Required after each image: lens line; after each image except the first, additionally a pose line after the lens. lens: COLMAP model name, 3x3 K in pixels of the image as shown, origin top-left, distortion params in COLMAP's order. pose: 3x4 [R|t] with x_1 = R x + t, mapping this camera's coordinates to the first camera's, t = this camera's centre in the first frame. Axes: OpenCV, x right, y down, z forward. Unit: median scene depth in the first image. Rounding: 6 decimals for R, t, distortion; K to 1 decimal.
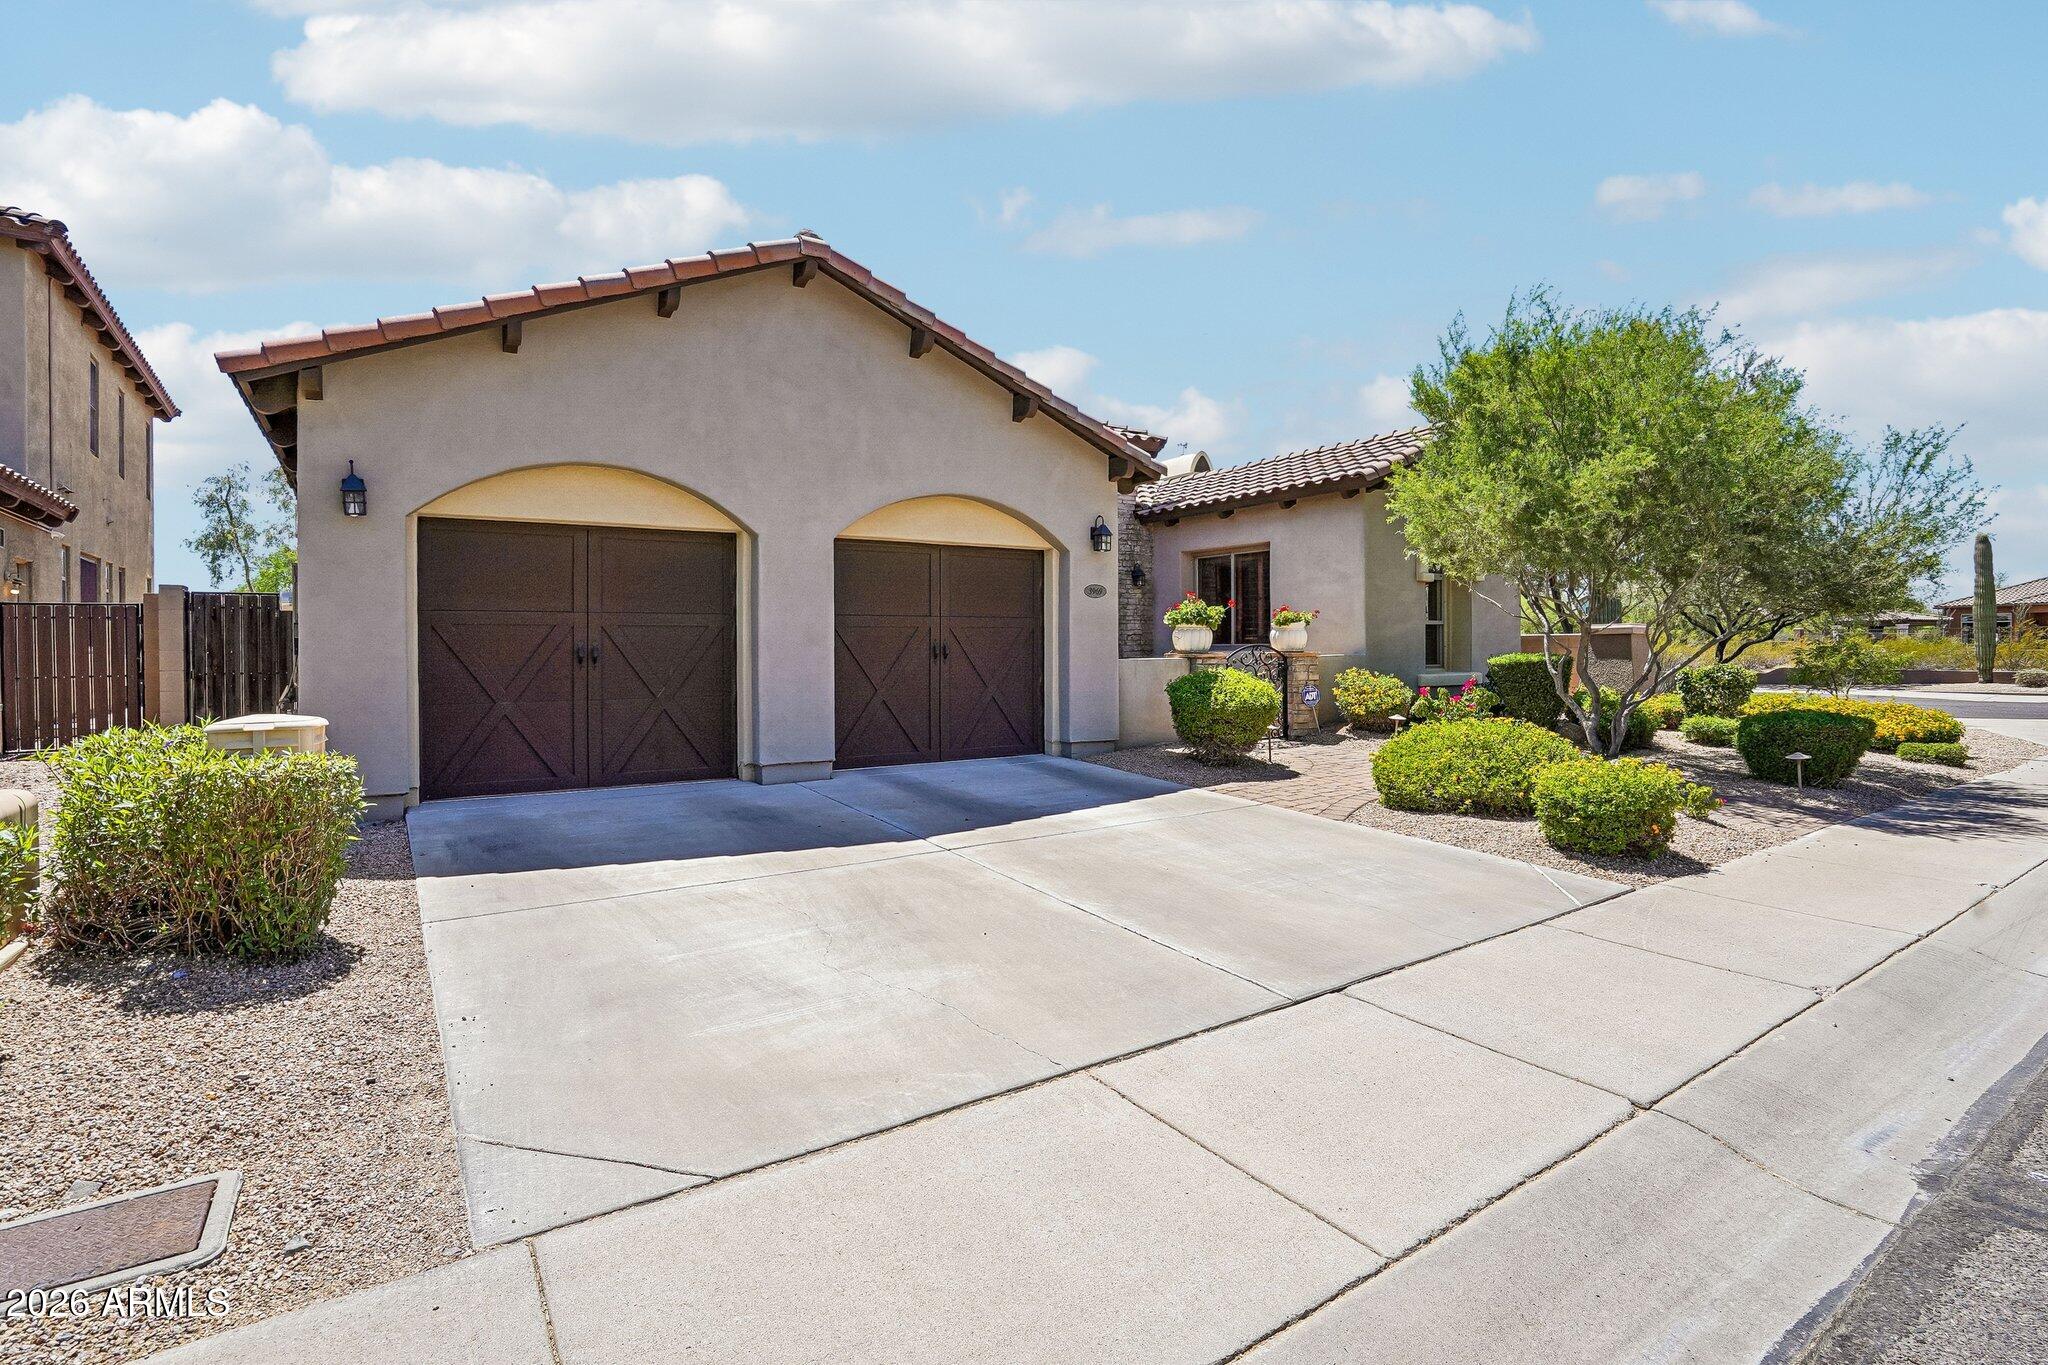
lens RADIAL K [[952.0, 0, 1017.6], [0, 952.0, 676.6], [0, 0, 1]] dist [-0.048892, 0.018954]
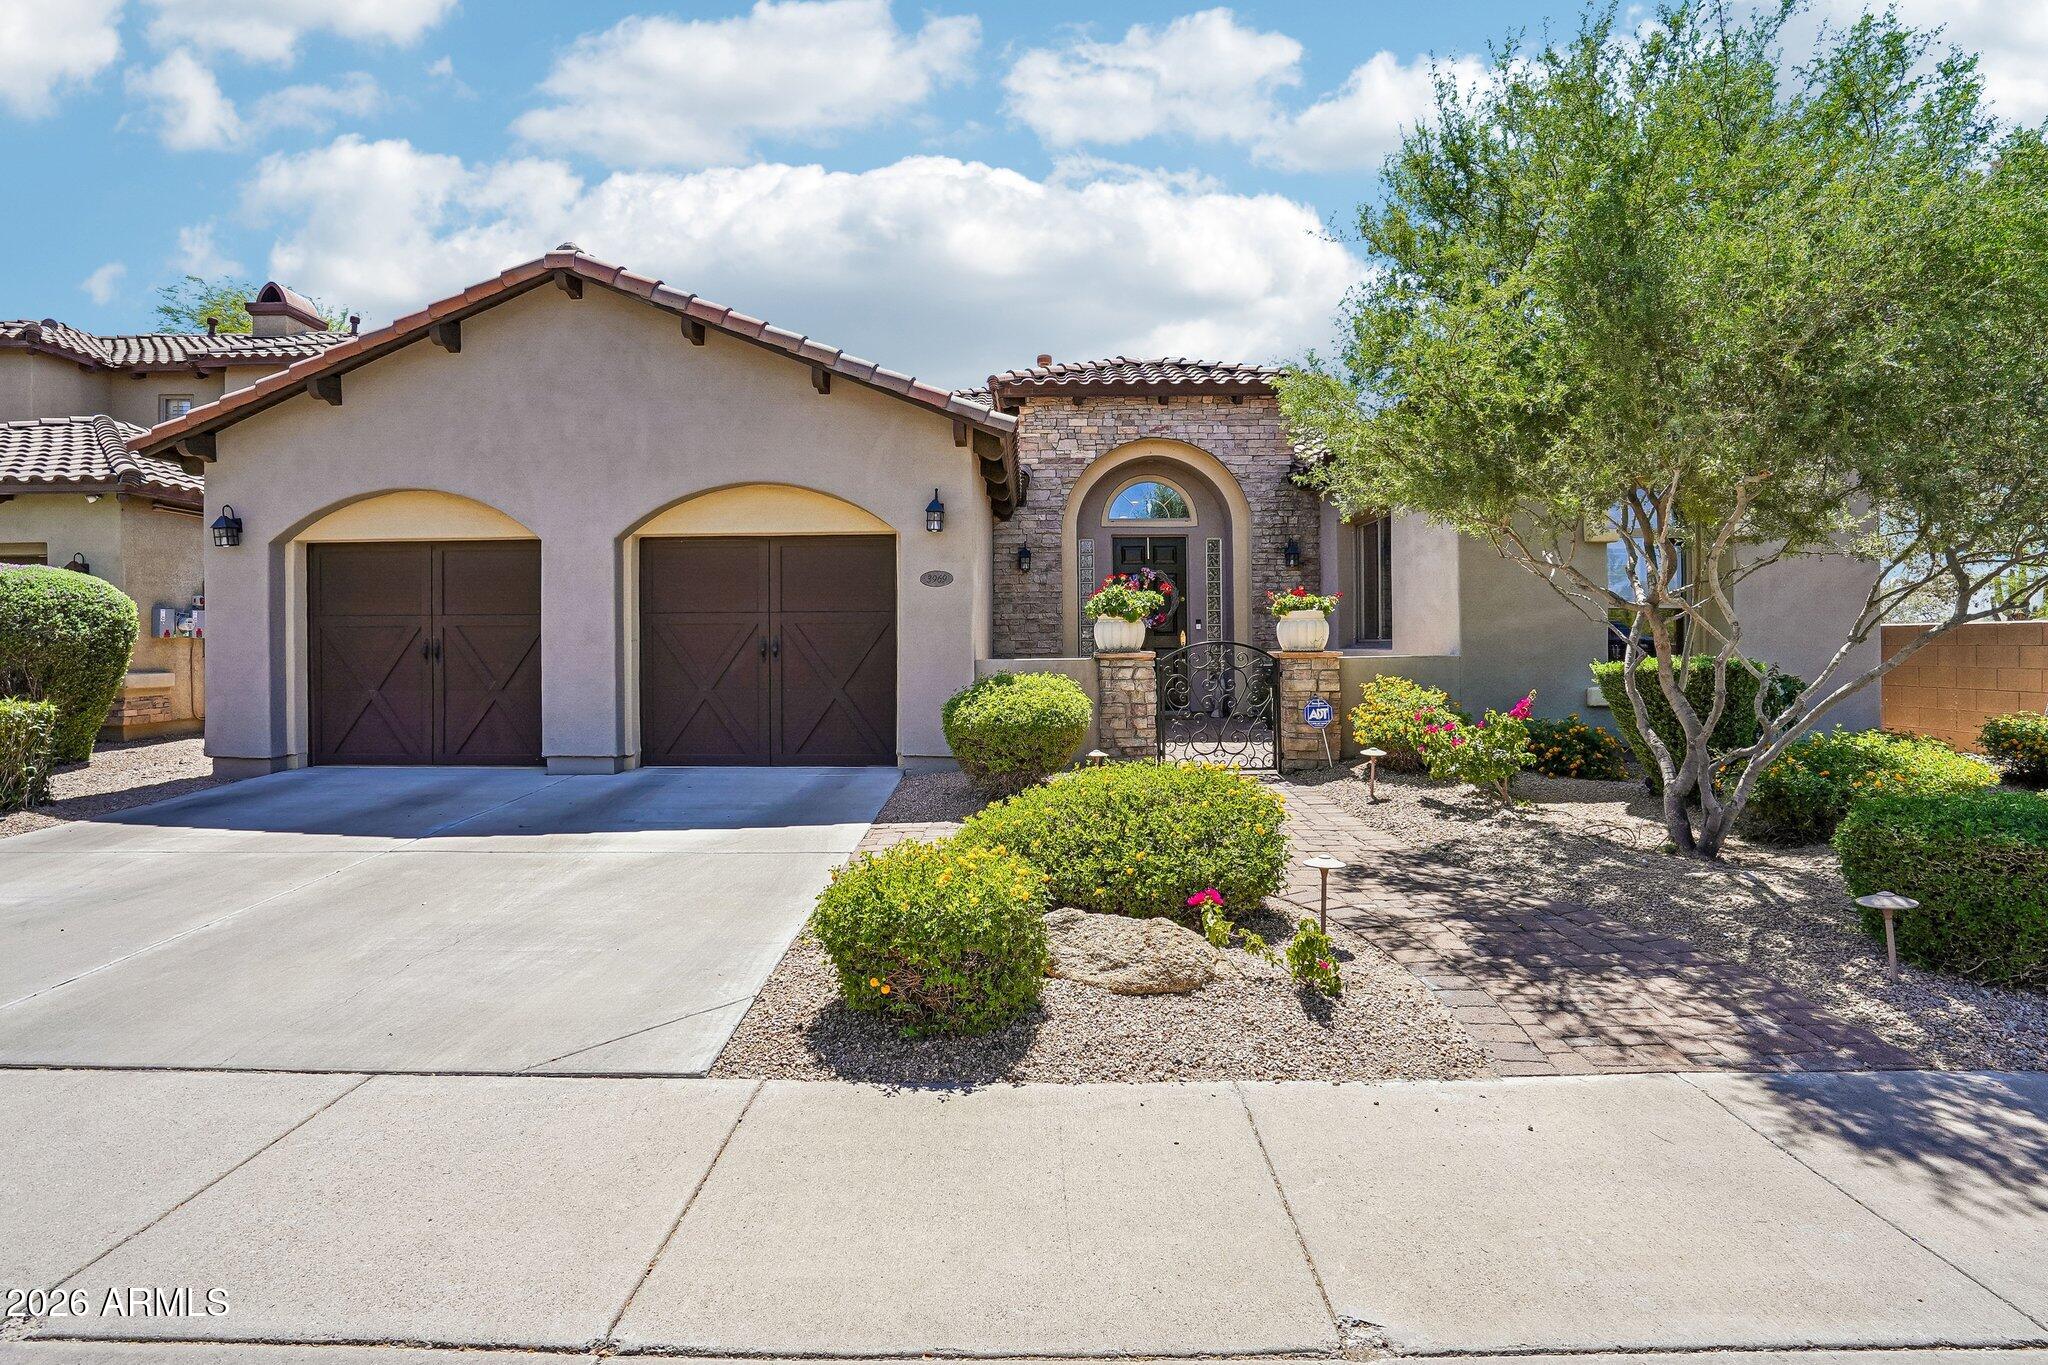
lens RADIAL K [[952.0, 0, 1017.6], [0, 952.0, 676.6], [0, 0, 1]] dist [-0.048892, 0.018954]
pose [[0.827267, 0.020901, -0.561420, 0.664442], [-0.016889, 0.999781, 0.012334, -0.015496], [0.561555, -0.000722, 0.827439, 0.366917]]
